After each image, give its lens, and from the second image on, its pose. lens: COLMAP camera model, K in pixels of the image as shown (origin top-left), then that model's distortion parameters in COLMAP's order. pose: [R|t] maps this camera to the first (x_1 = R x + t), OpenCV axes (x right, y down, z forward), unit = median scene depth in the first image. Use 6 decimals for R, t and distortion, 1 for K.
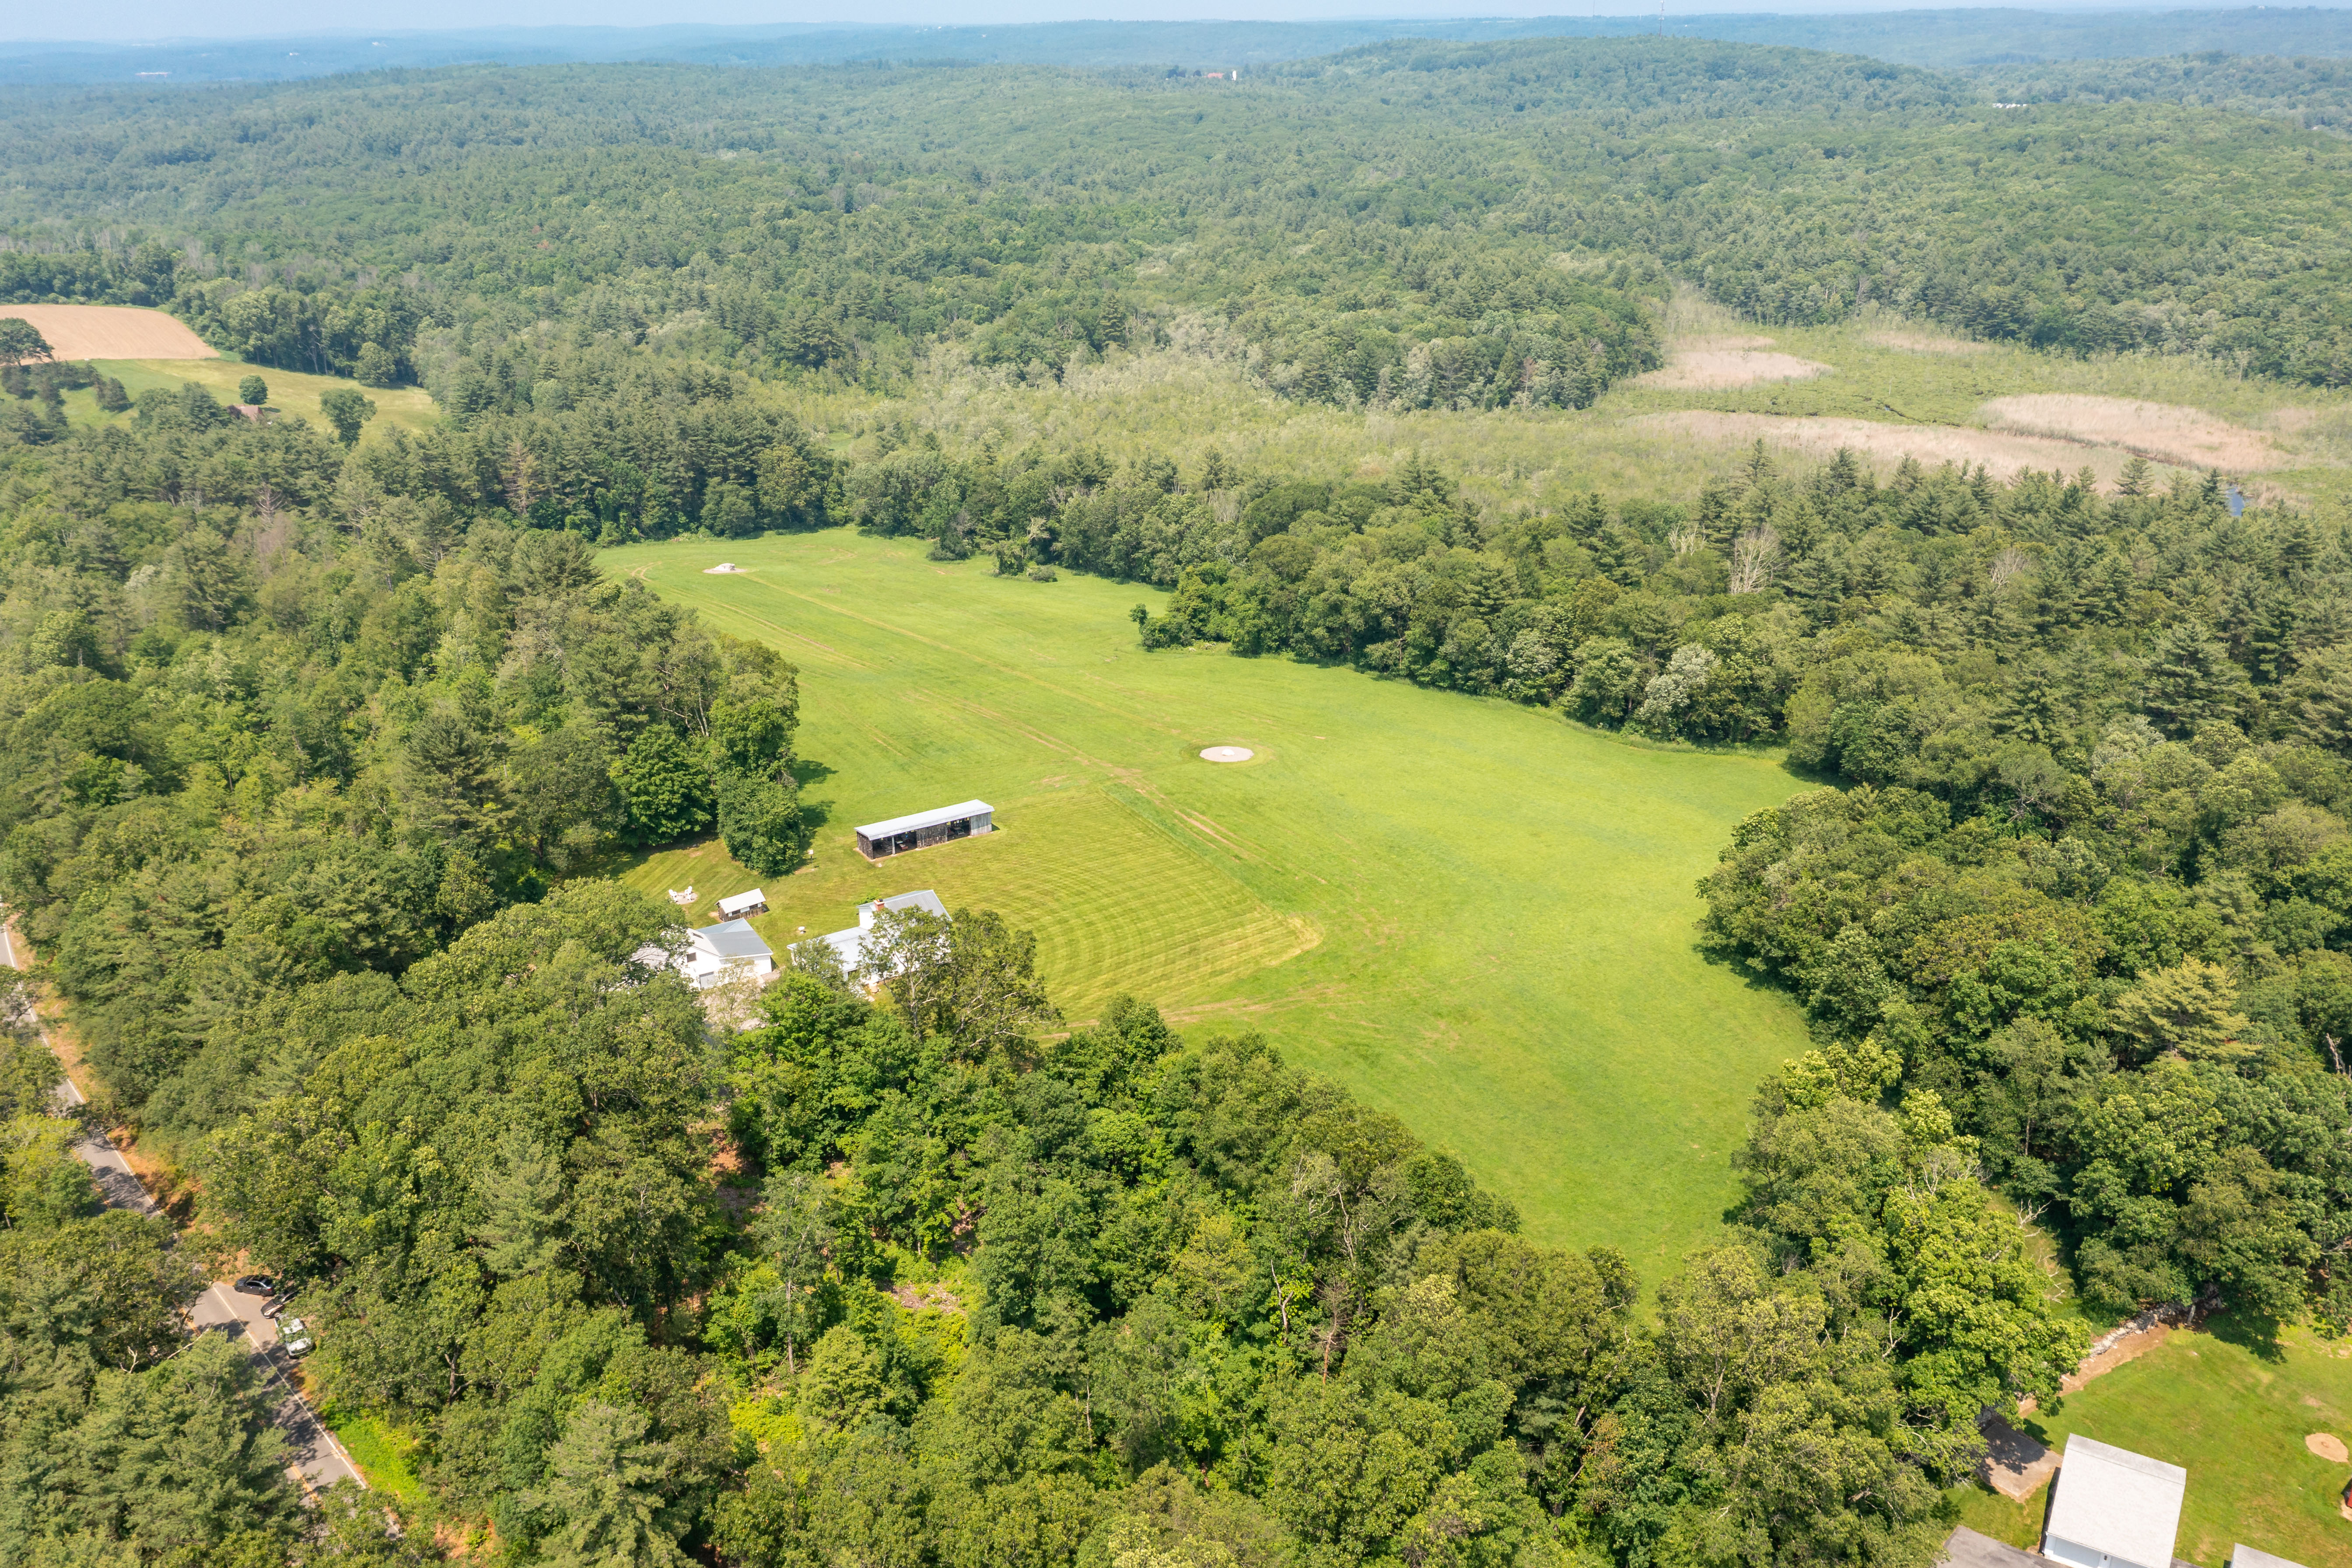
lens RADIAL K [[1867.4, 0, 1182.4], [0, 1867.4, 782.4], [0, 0, 1]] dist [-0.001436, 0.003222]
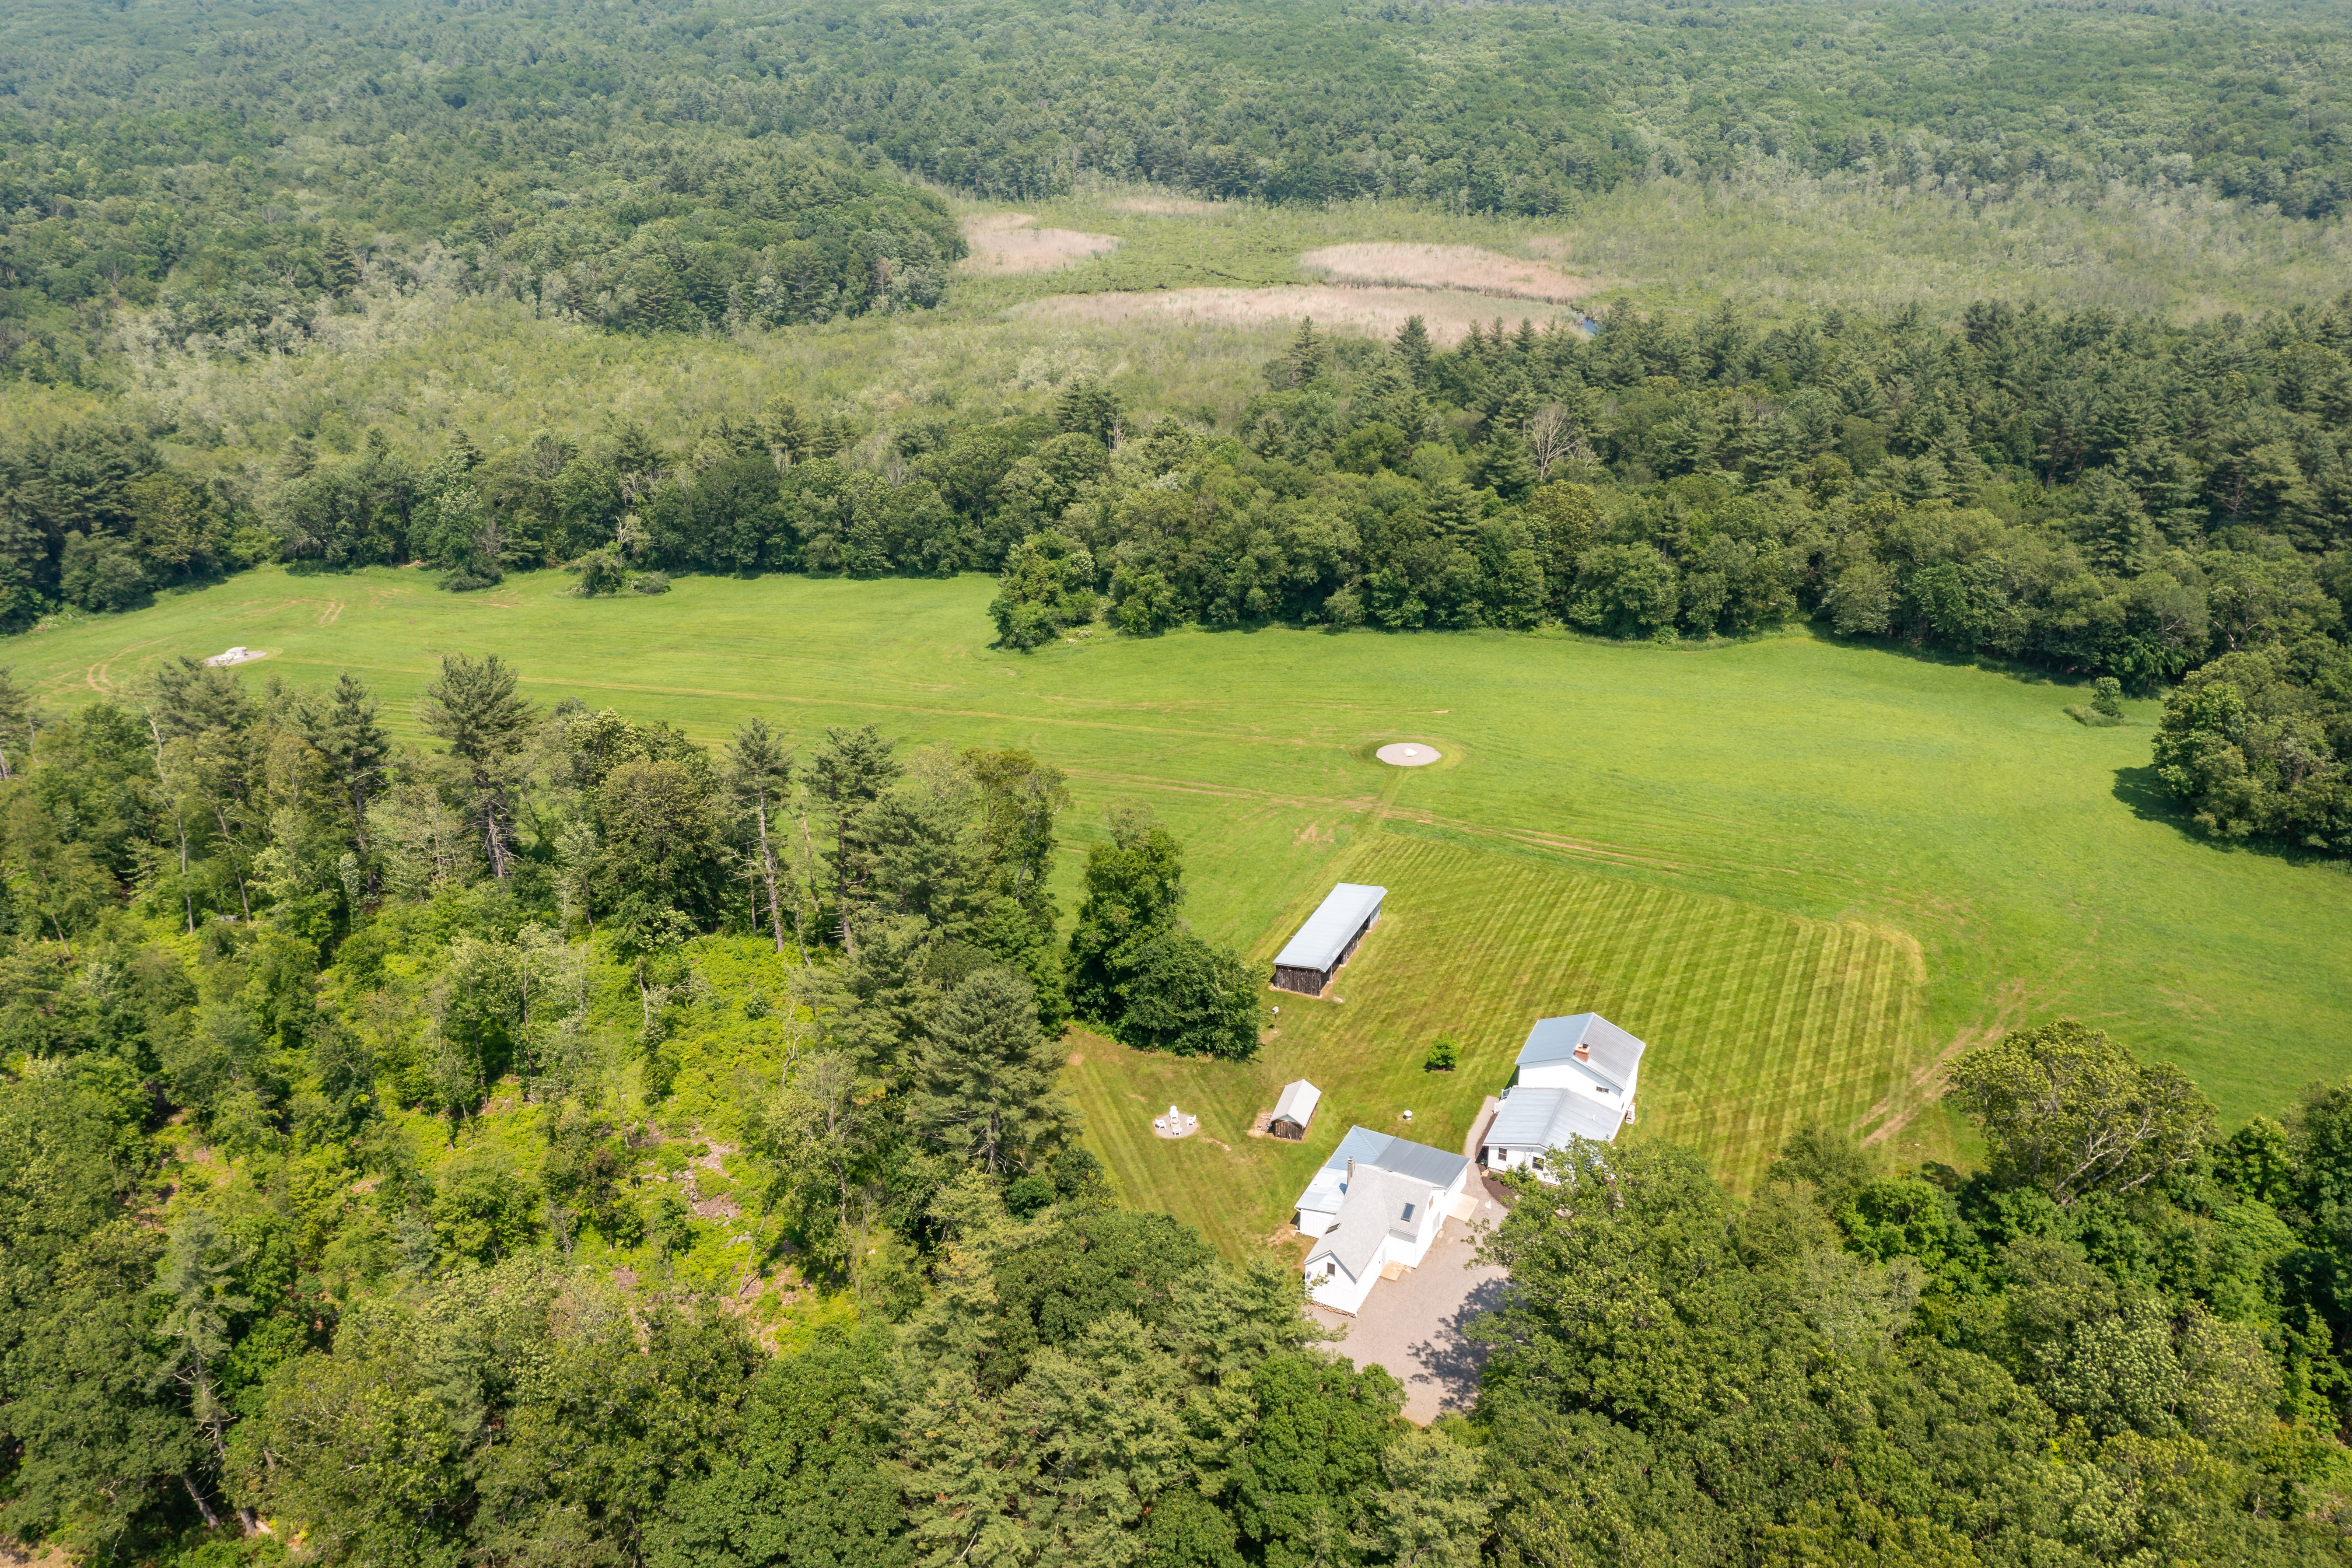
lens RADIAL K [[1867.4, 0, 1175.8], [0, 1867.4, 787.5], [0, 0, 1]] dist [-0.001436, 0.003222]
pose [[0.841924, -0.232379, 0.486995, -0.264759], [0.201689, 0.972625, 0.115422, -0.065699], [-0.500485, 0.001045, 0.865744, 0.171331]]
